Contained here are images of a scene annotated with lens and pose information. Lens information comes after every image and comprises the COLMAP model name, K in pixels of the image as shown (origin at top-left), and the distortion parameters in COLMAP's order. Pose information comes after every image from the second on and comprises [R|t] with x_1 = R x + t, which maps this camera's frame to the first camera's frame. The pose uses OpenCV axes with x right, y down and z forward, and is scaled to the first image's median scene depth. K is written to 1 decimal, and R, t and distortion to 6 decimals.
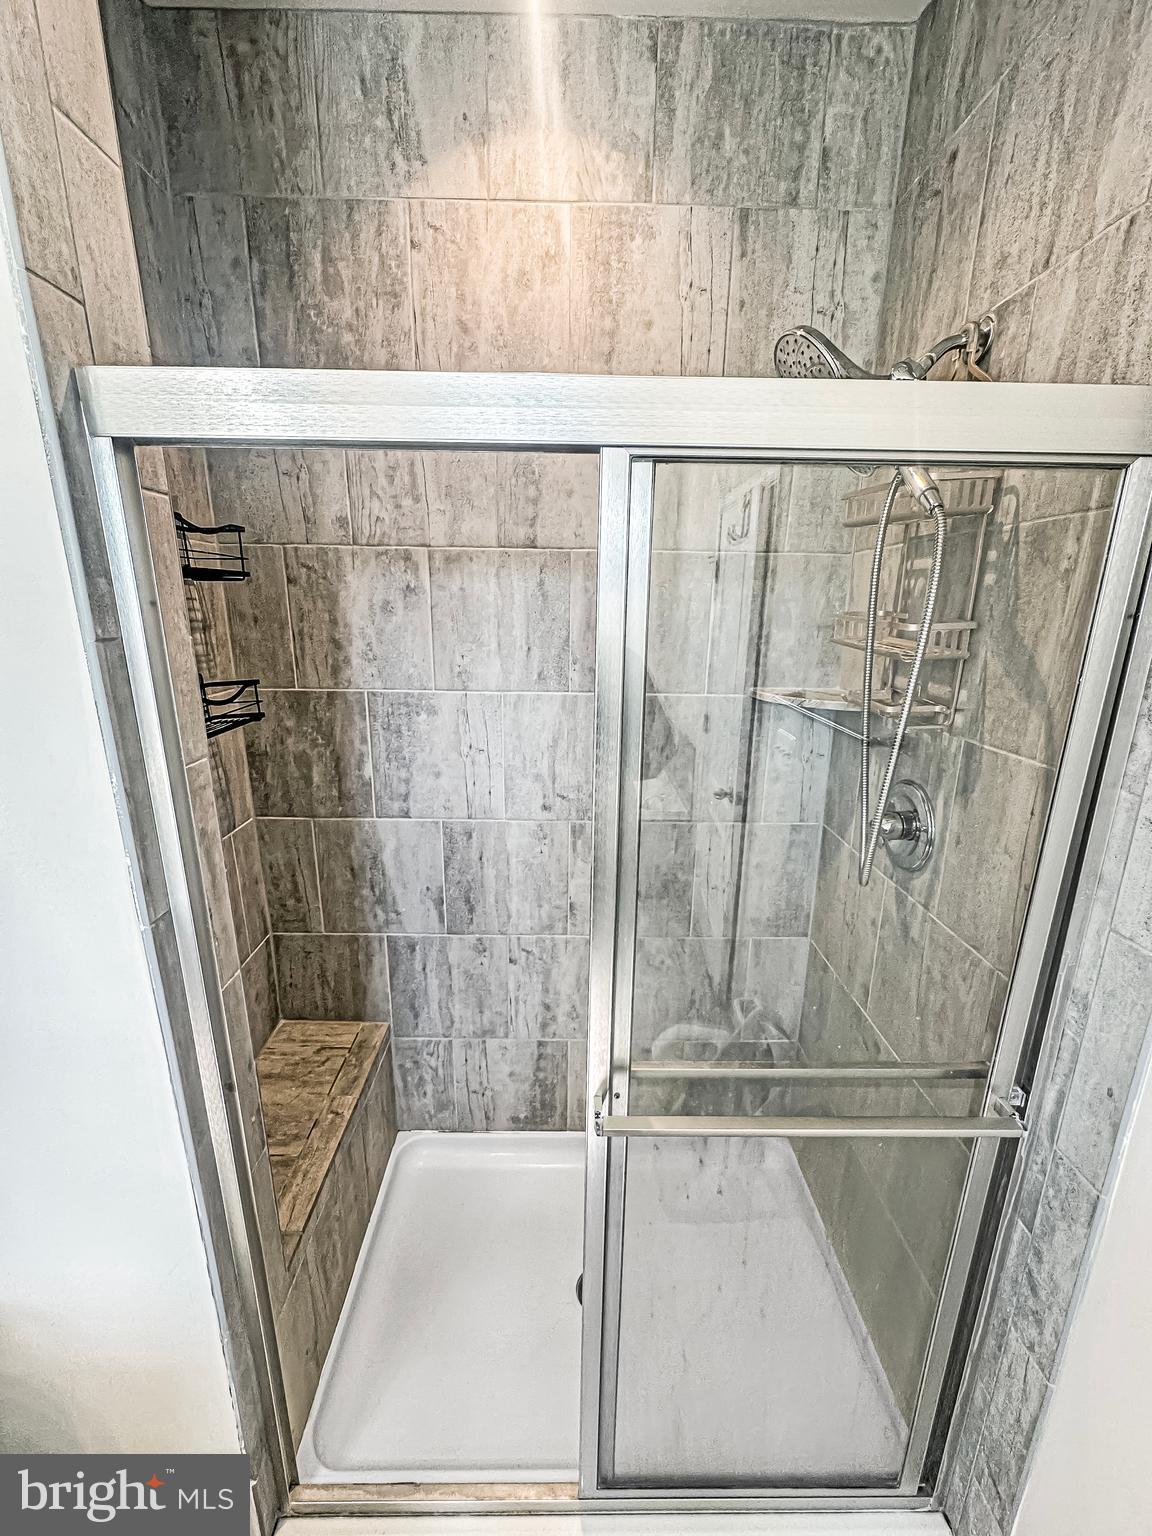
lens RADIAL K [[617.9, 0, 575.5], [0, 617.9, 766.4], [0, 0, 1]] dist [-0.001546, 0.000647]
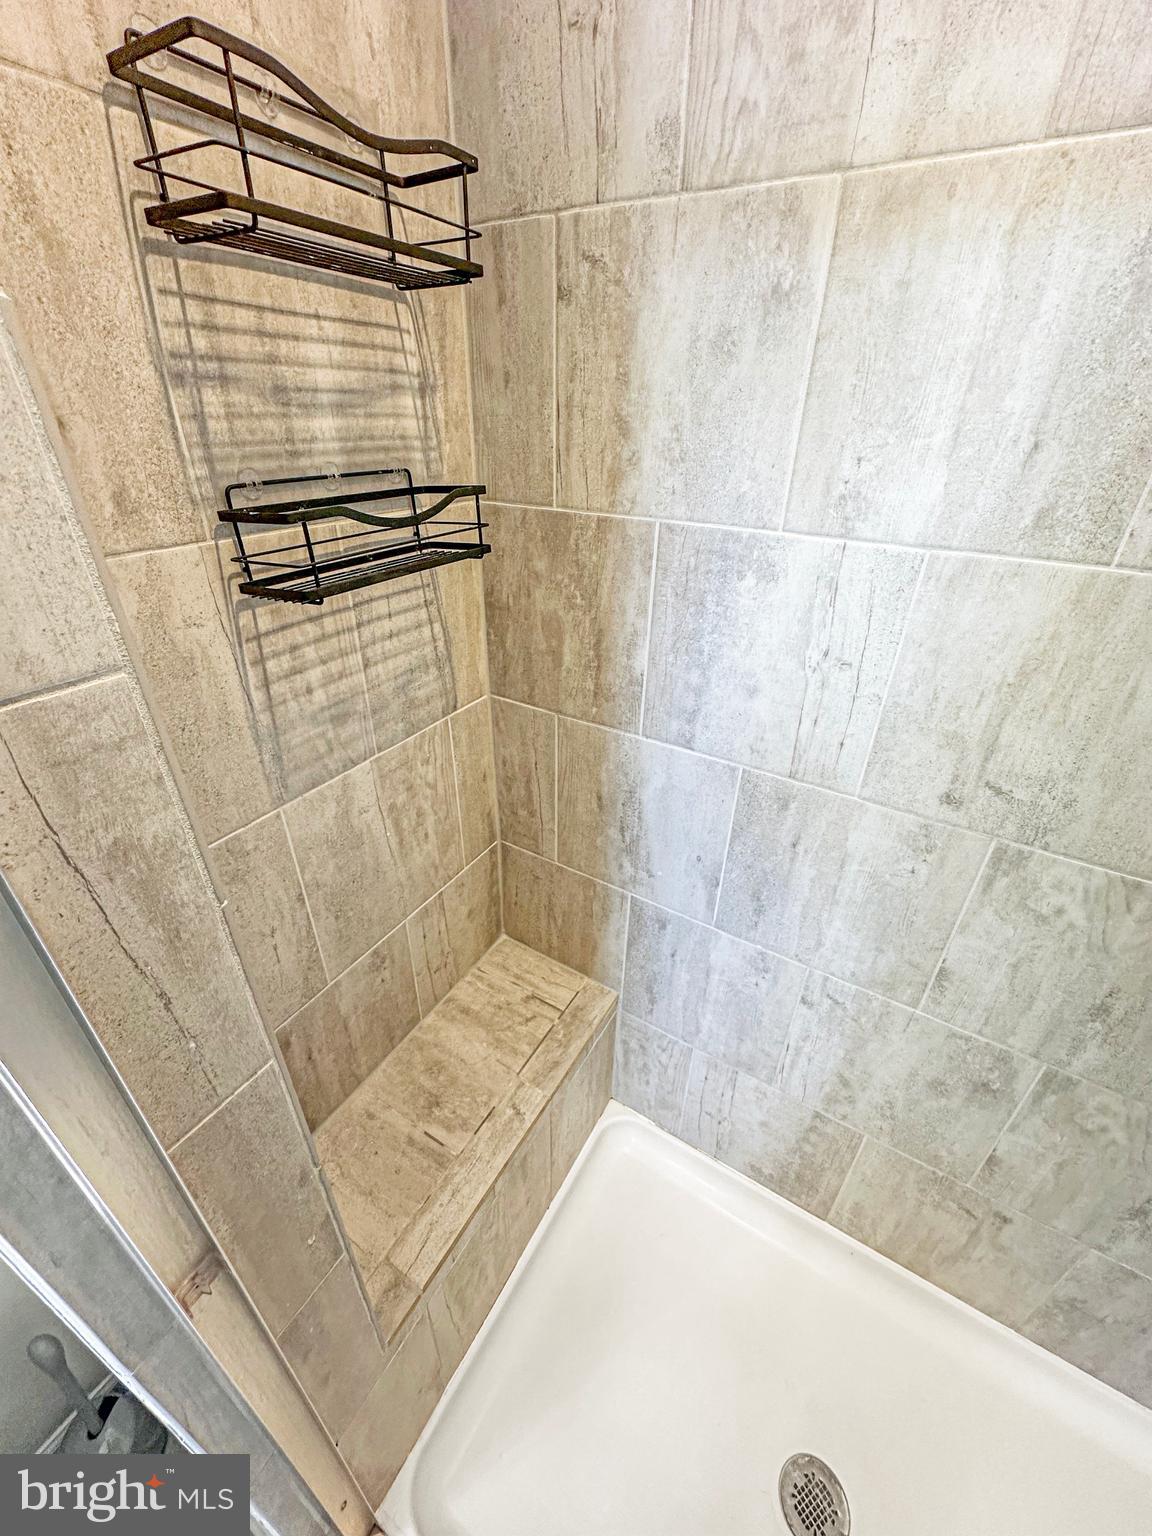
lens RADIAL K [[617.9, 0, 575.5], [0, 617.9, 766.4], [0, 0, 1]] dist [-0.001546, 0.000647]
pose [[0.851310, 0.265307, -0.452640, -0.089402], [-0.142549, 0.947233, 0.287104, -0.060456], [0.504926, -0.179891, 0.844209, 0.440144]]
